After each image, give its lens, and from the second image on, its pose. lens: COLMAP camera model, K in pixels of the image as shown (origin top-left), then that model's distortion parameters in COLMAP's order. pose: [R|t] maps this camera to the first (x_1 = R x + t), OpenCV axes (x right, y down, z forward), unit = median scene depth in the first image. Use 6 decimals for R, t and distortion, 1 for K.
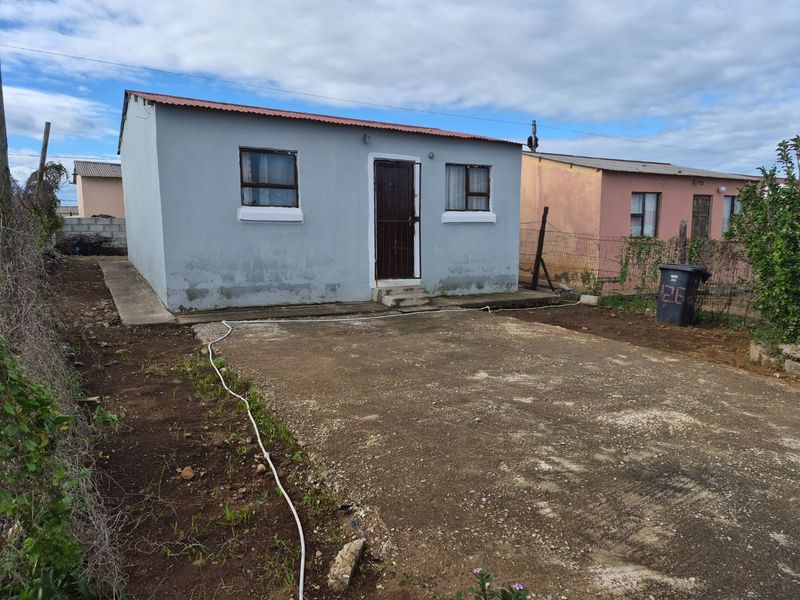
lens RADIAL K [[562.6, 0, 397.3], [0, 562.6, 303.1], [0, 0, 1]] dist [0.069752, -0.077885]
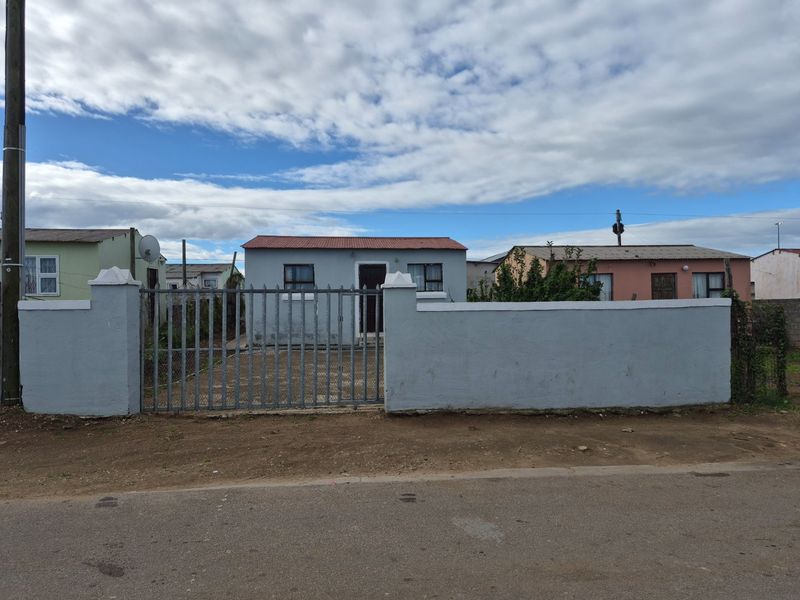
lens RADIAL K [[569.6, 0, 390.9], [0, 569.6, 292.1], [0, 0, 1]] dist [0.087307, -0.076647]
pose [[0.890027, -0.024640, -0.455242, 0.782138], [-0.047383, 0.988132, -0.146119, 0.080963], [0.453439, 0.151621, 0.878296, -0.473326]]
